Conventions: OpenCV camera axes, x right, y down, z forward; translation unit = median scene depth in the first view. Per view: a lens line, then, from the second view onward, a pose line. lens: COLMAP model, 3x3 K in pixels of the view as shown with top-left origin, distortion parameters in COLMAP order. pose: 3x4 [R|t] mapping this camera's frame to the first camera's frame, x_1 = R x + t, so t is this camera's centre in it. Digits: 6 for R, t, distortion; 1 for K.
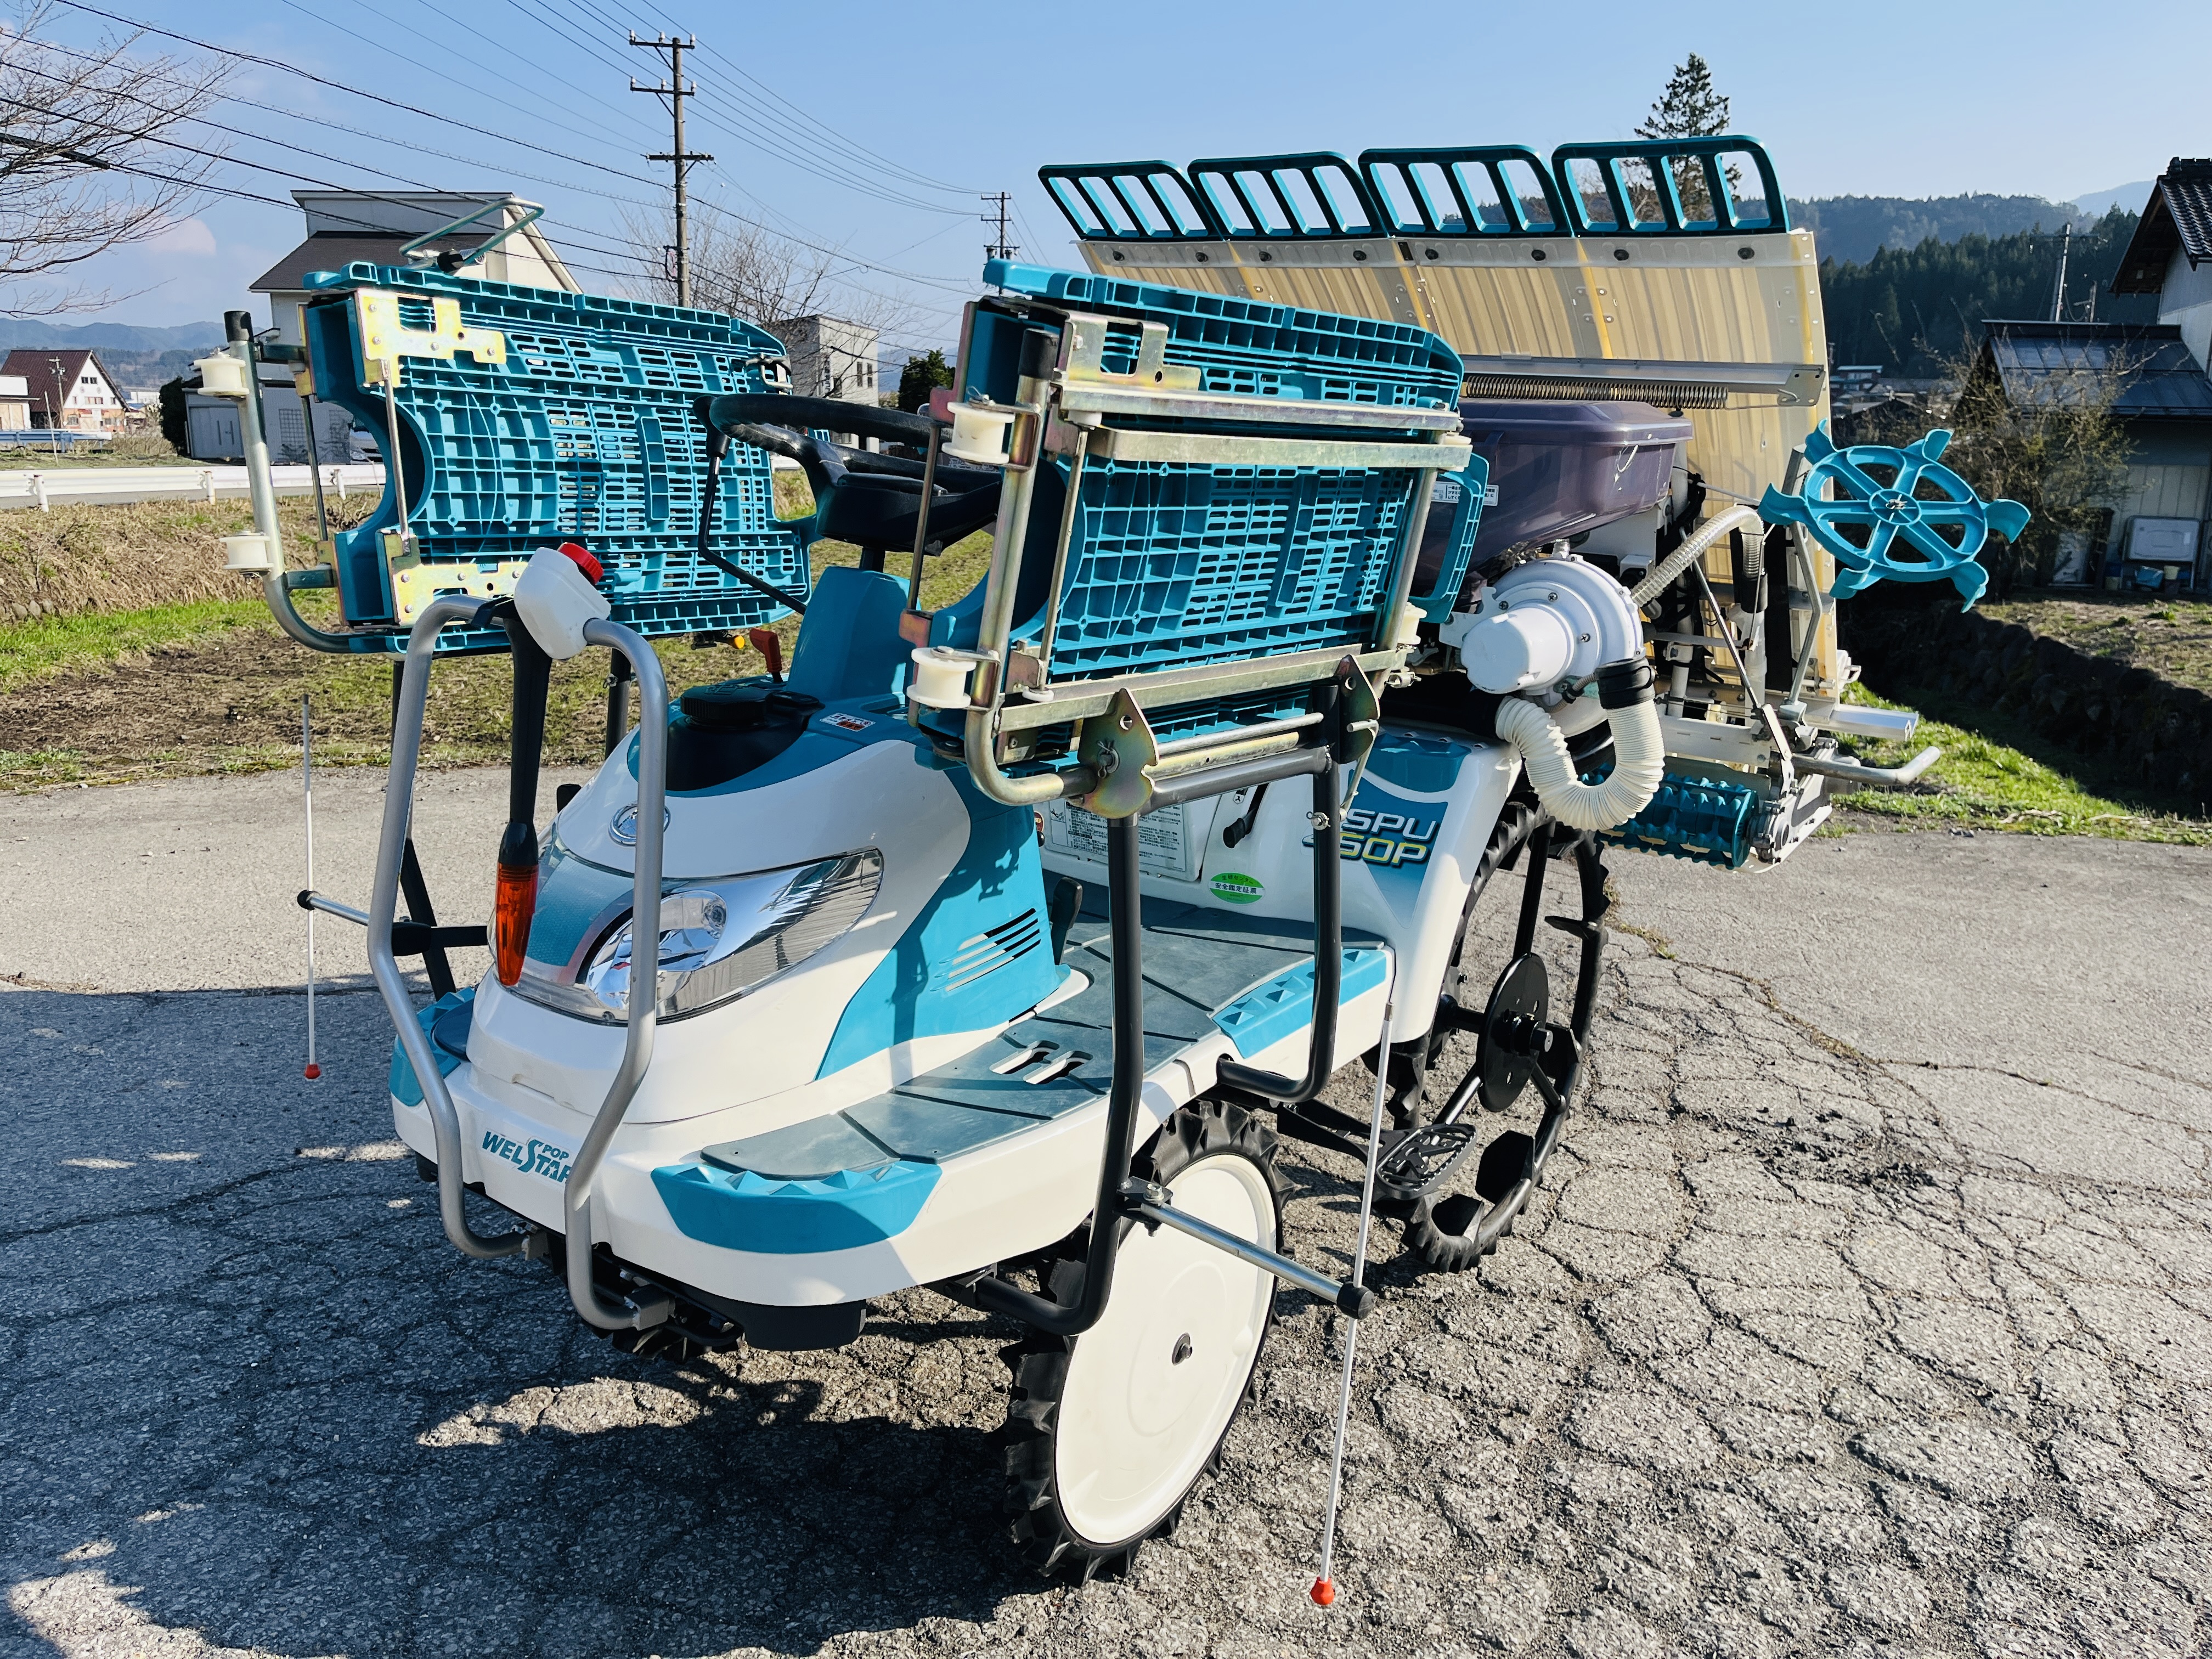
lens RADIAL K [[1671.9, 0, 1109.1], [0, 1671.9, 832.0], [0, 0, 1]] dist [0.033949, -0.064416]
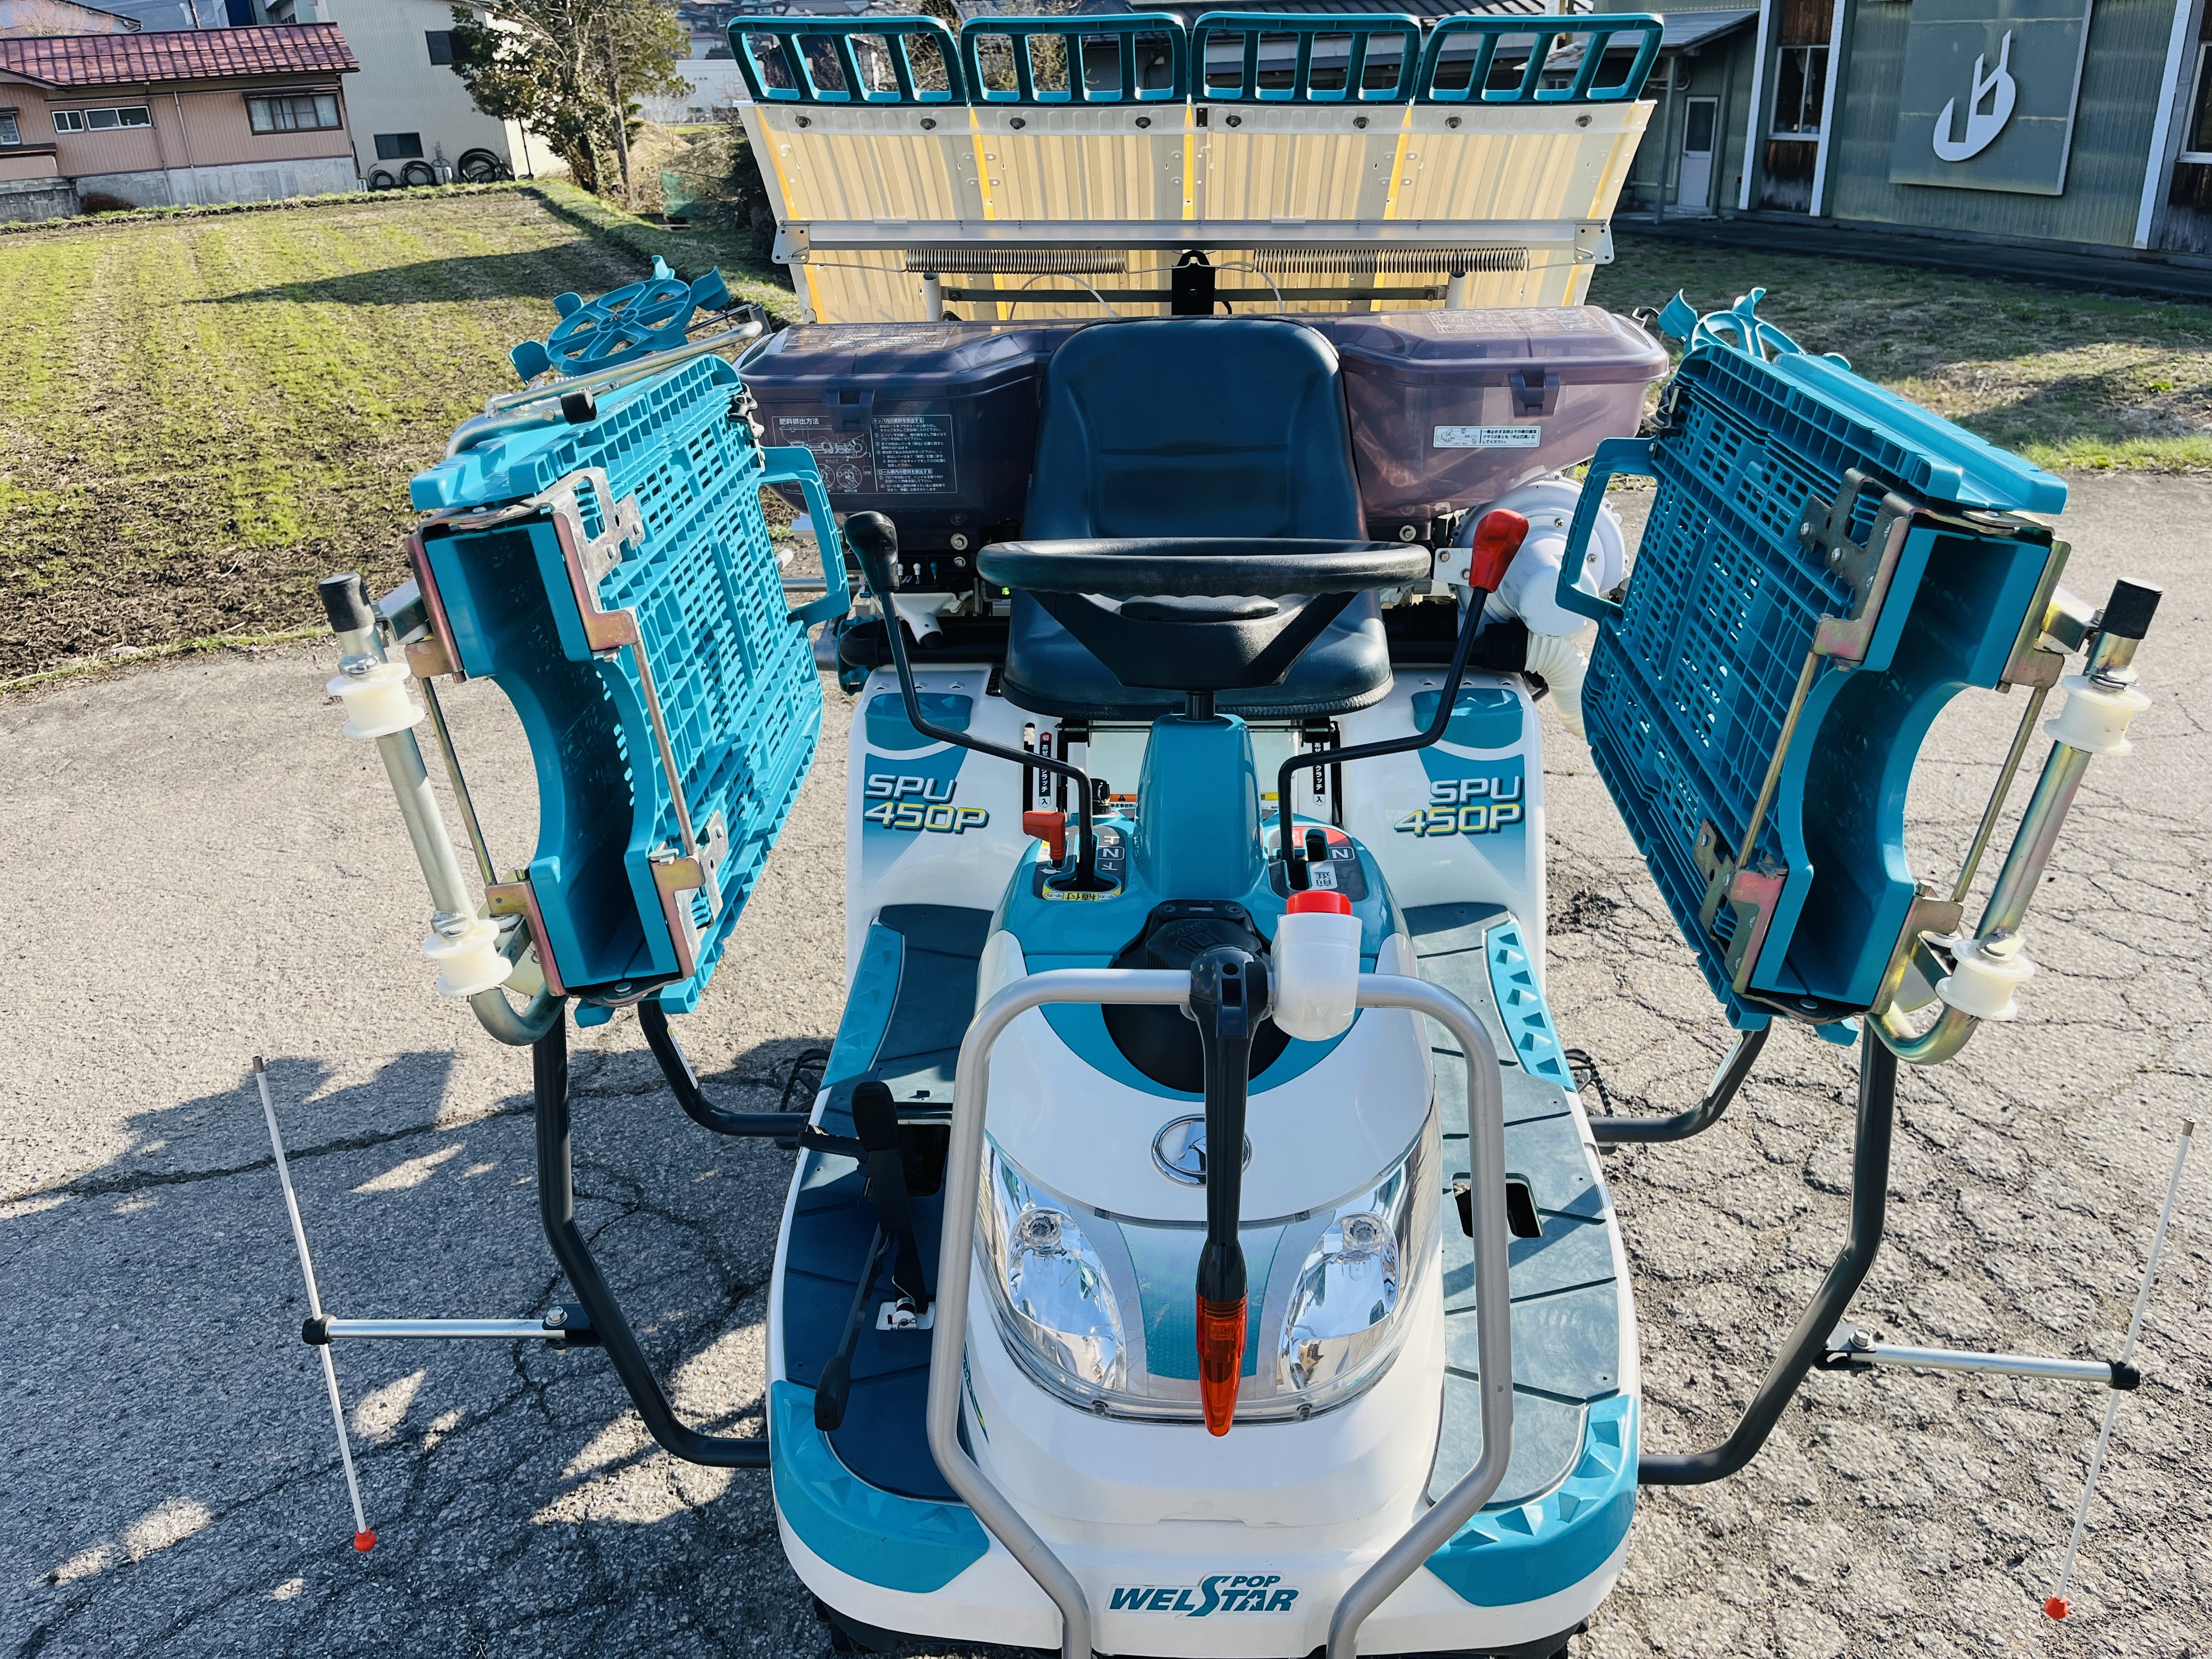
lens RADIAL K [[1671.9, 0, 1111.8], [0, 1671.9, 827.1], [0, 0, 1]] dist [0.033949, -0.064416]
pose [[0.830877, -0.278645, 0.481664, -0.313478], [0.183348, 0.954345, 0.235816, -0.163802], [-0.525382, -0.107622, 0.844032, 0.188364]]
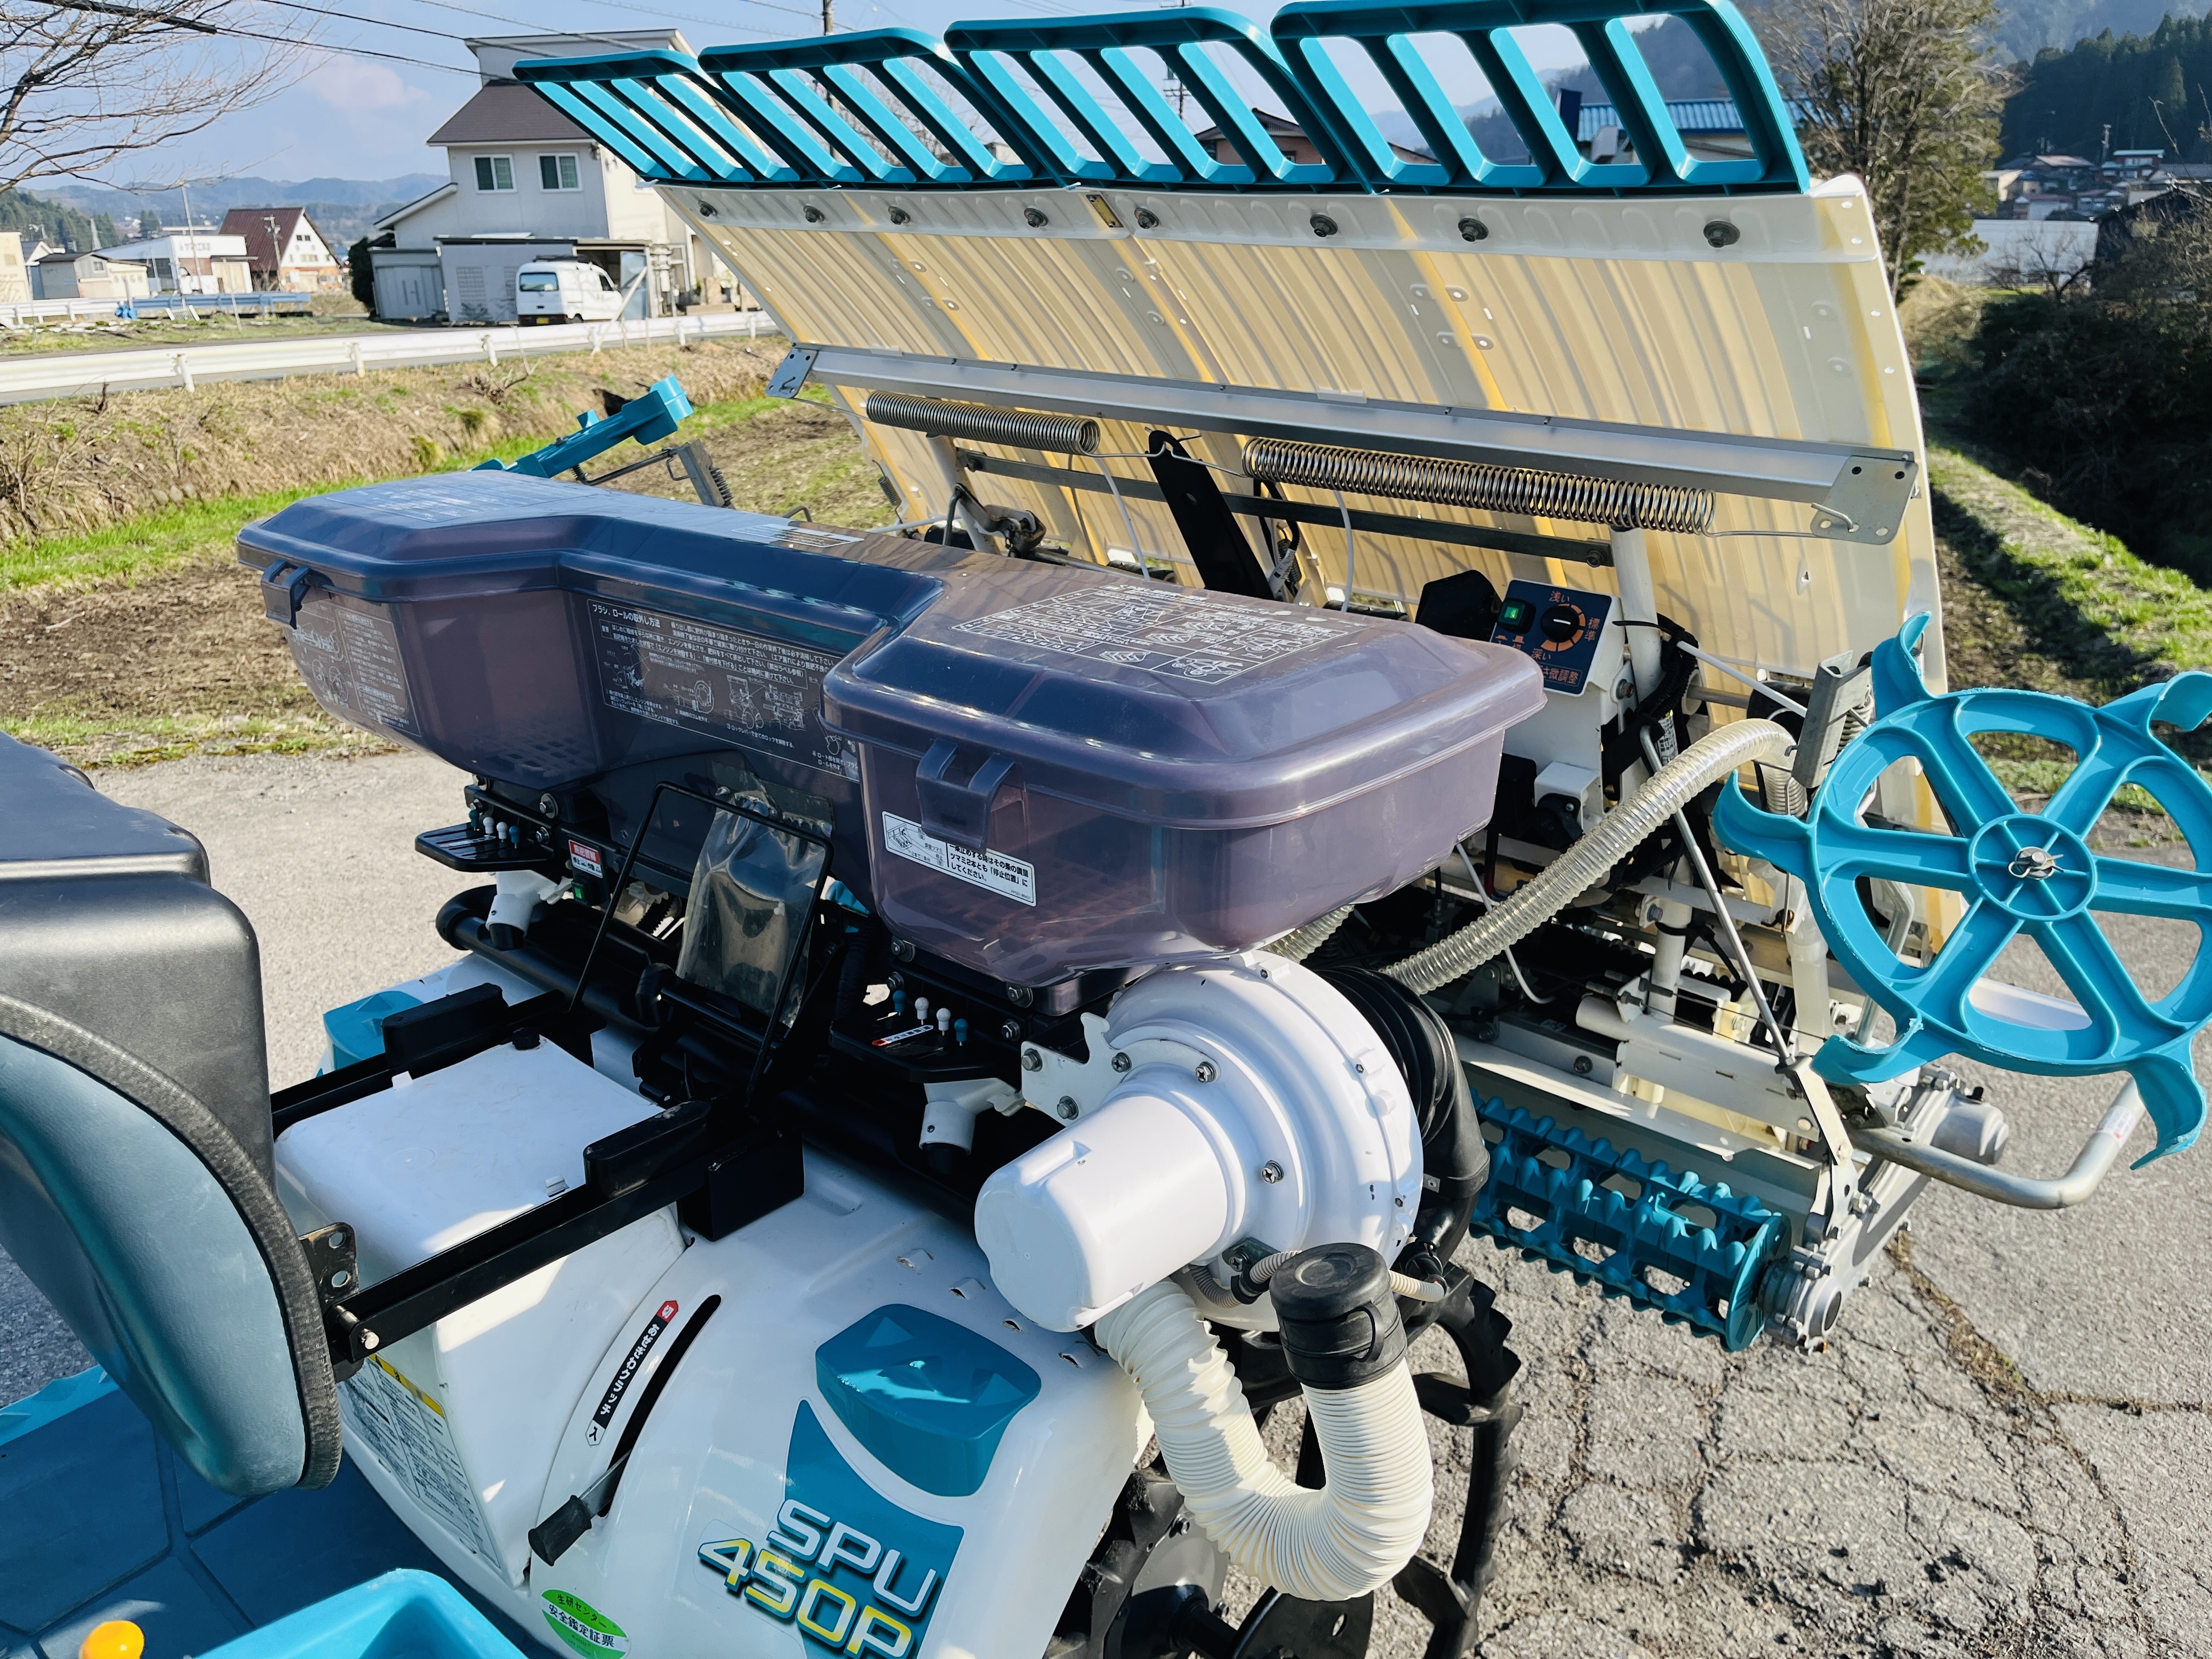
lens RADIAL K [[1671.9, 0, 1123.1], [0, 1671.9, 819.7], [0, 0, 1]] dist [0.033949, -0.064416]
pose [[0.993500, 0.002407, -0.113808, 0.191877], [0.007984, 0.995841, 0.090760, -0.162290], [0.113553, -0.091079, 0.989348, 0.369349]]
